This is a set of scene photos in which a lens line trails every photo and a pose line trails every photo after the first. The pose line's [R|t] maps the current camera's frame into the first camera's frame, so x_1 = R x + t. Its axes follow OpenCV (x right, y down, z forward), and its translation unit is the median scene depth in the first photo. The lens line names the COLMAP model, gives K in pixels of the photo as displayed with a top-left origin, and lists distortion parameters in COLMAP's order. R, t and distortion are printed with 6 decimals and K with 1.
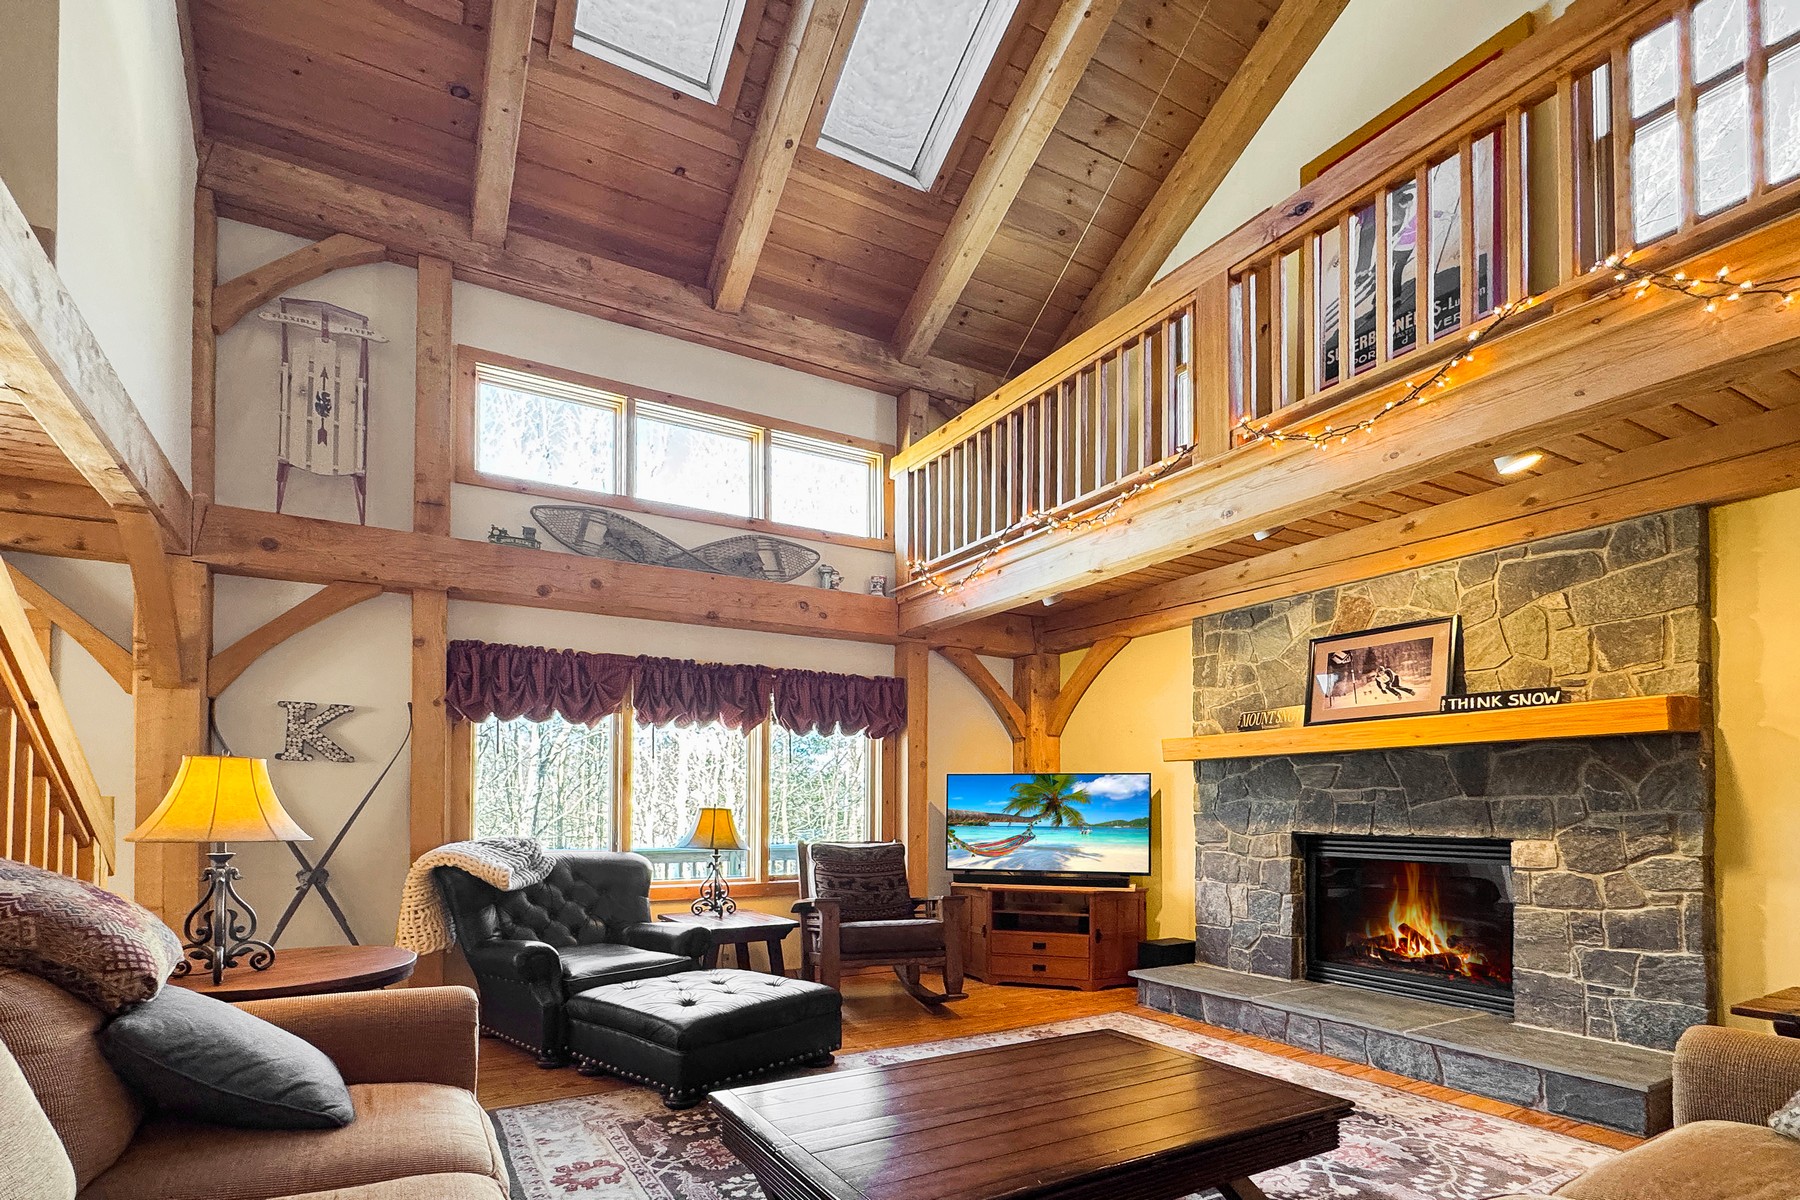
lens RADIAL K [[917.0, 0, 903.4], [0, 917.0, 799.5], [0, 0, 1]] dist [-0.001347, -0.000216]
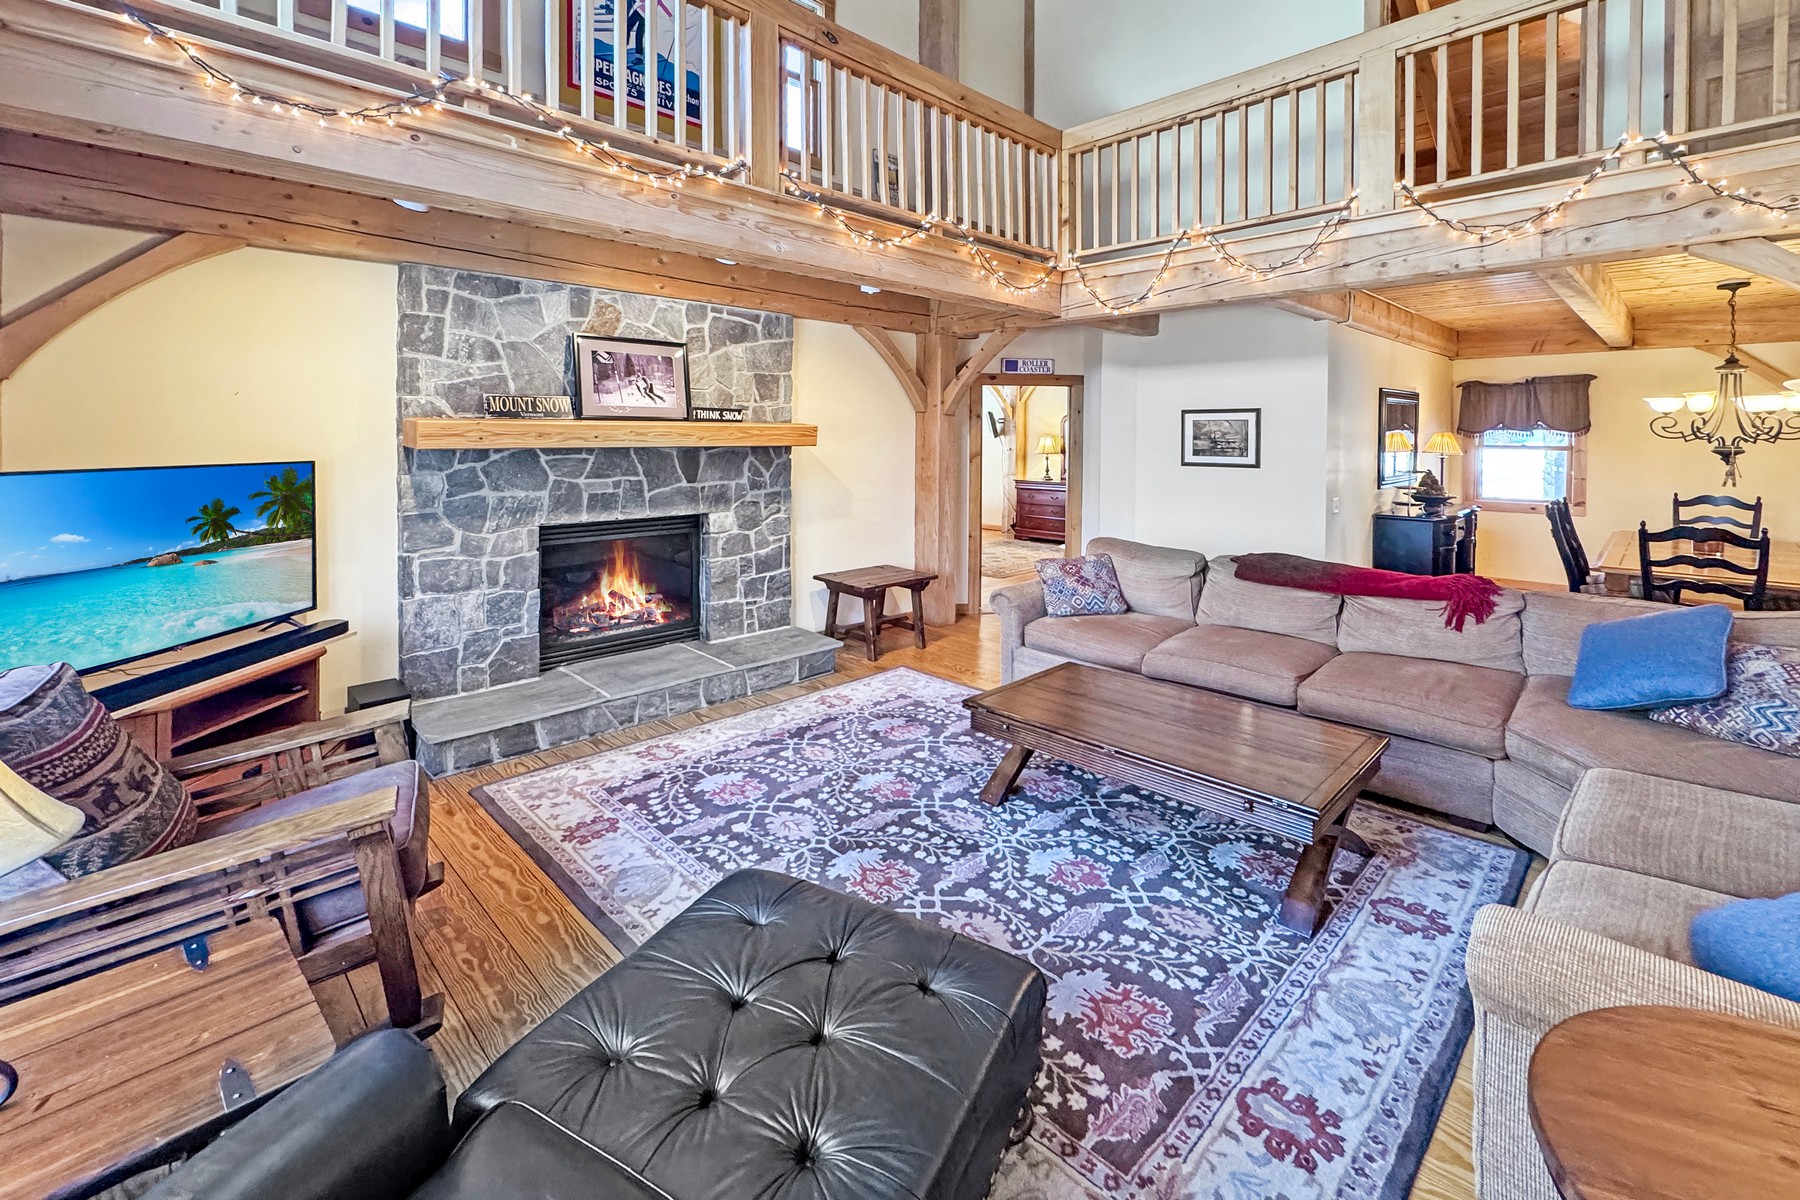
lens RADIAL K [[785.0, 0, 926.8], [0, 785.0, 466.7], [0, 0, 1]] dist [0.001501, 0.000167]
pose [[-0.257651, -0.038625, 0.965466, -0.478576], [-0.019040, 0.999210, 0.034894, -0.062224], [-0.966050, -0.009392, -0.258183, 0.818517]]
